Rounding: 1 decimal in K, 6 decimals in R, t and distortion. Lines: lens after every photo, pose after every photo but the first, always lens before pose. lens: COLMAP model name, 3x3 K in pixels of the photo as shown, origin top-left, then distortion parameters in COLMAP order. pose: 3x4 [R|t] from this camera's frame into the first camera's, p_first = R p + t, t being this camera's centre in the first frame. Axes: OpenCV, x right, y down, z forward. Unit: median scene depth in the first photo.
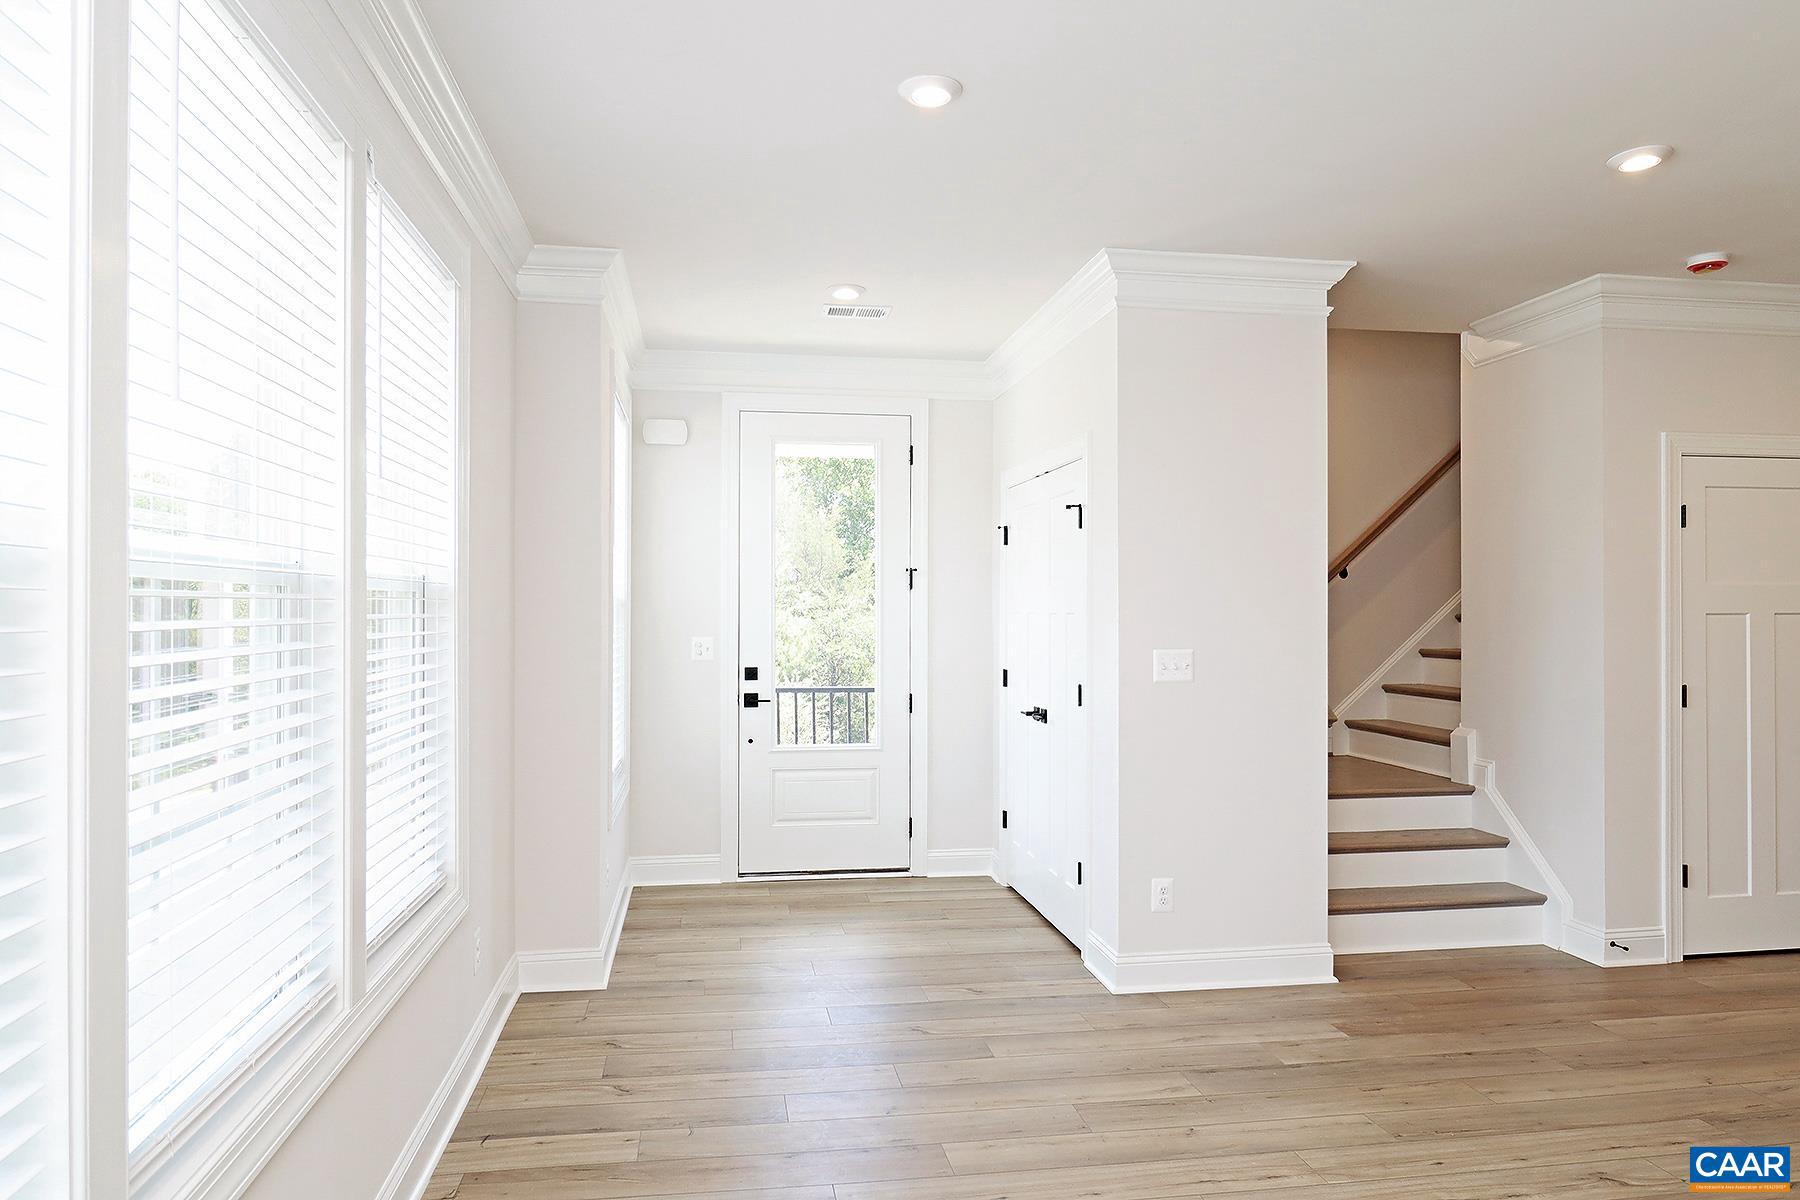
lens RADIAL K [[1138.8, 0, 900.0], [0, 1138.8, 600.0], [0, 0, 1]] dist [0.003009, -0.007819]
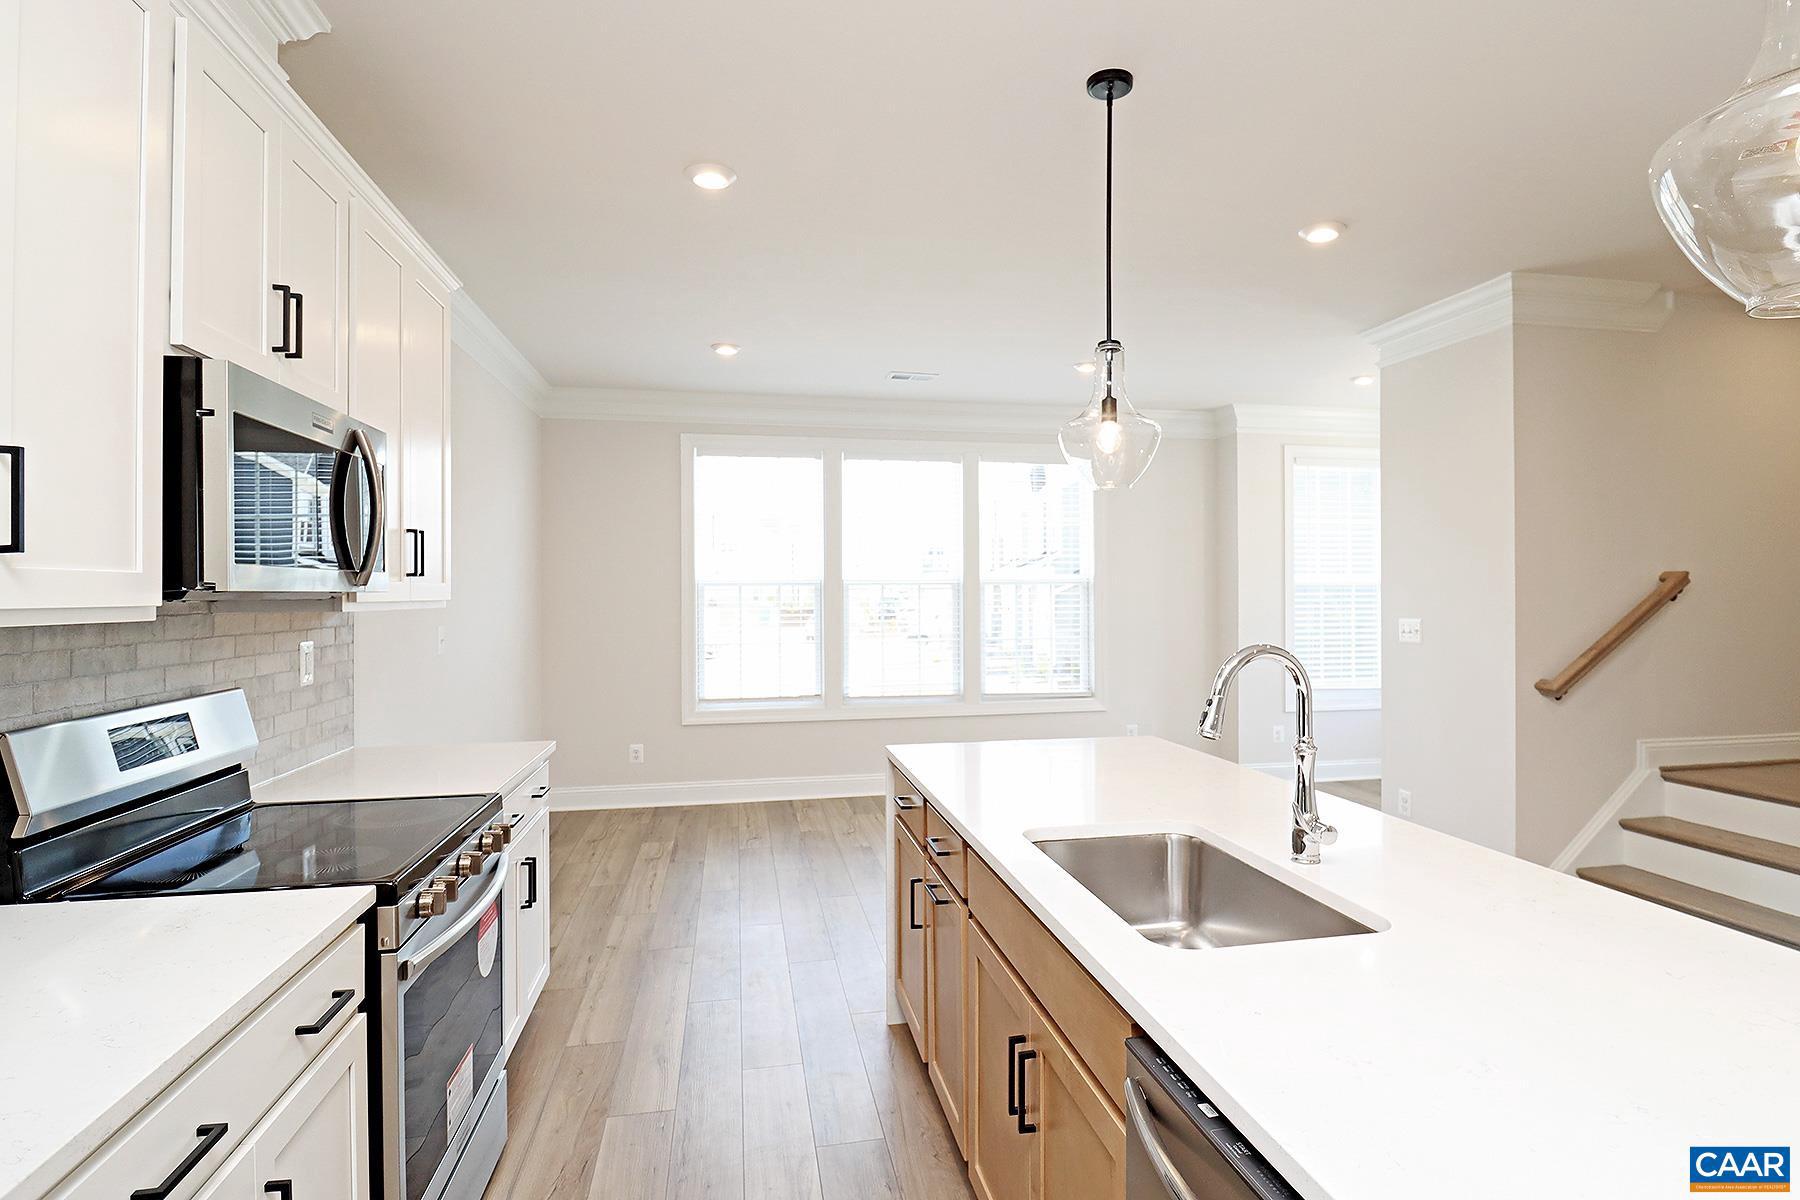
lens RADIAL K [[931.6, 0, 933.8], [0, 931.6, 588.6], [0, 0, 1]] dist [-0.014156, -0.000372]
pose [[0.043934, -0.002747, -0.999031, 1.293059], [0.015693, 0.999875, -0.002059, 0.002566], [0.998911, -0.015587, 0.043972, 0.406557]]
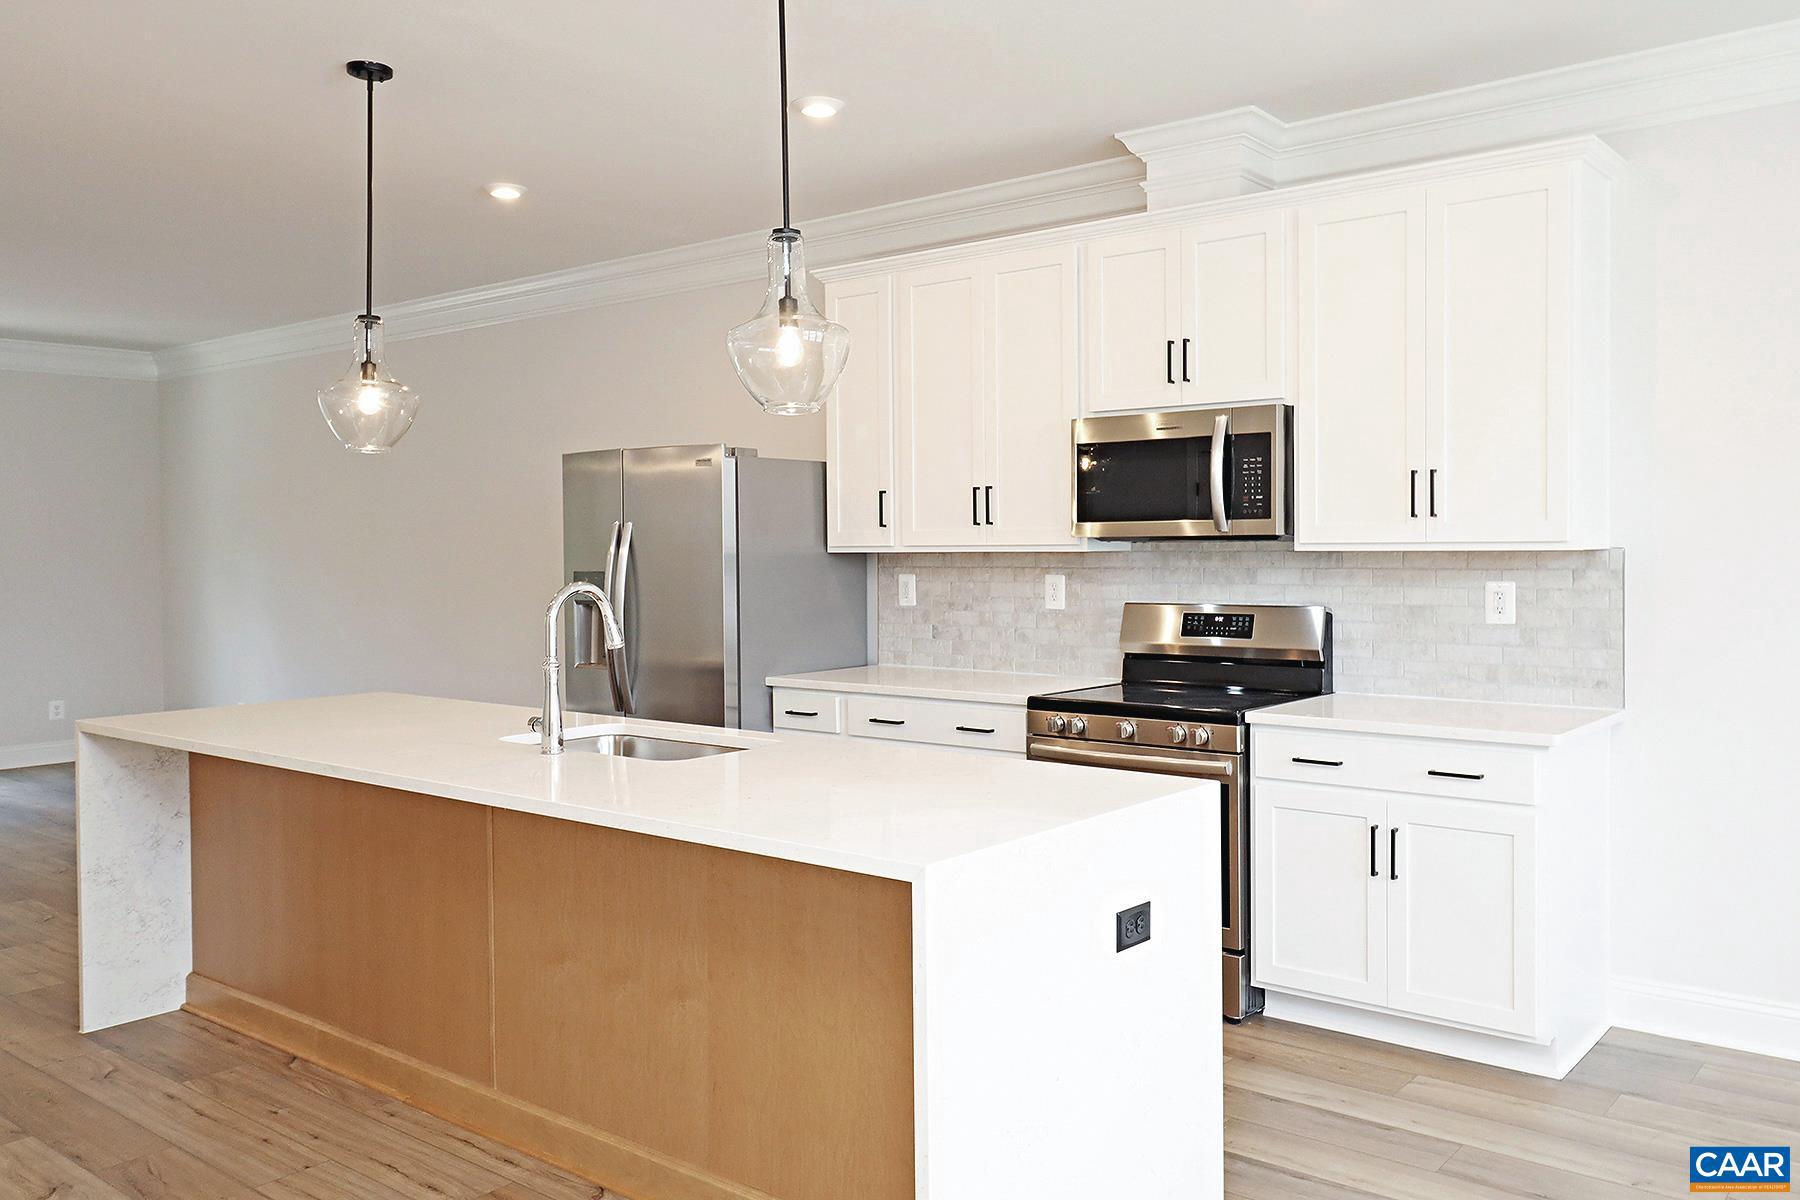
lens RADIAL K [[1402.3, 0, 998.7], [0, 1402.3, 572.3], [0, 0, 1]] dist [0.012360, 0.001451]
pose [[-0.688270, -0.006837, 0.725423, 0.147272], [-0.000620, 0.999961, 0.008835, 0.016518], [-0.725455, 0.005631, -0.688247, 0.947247]]
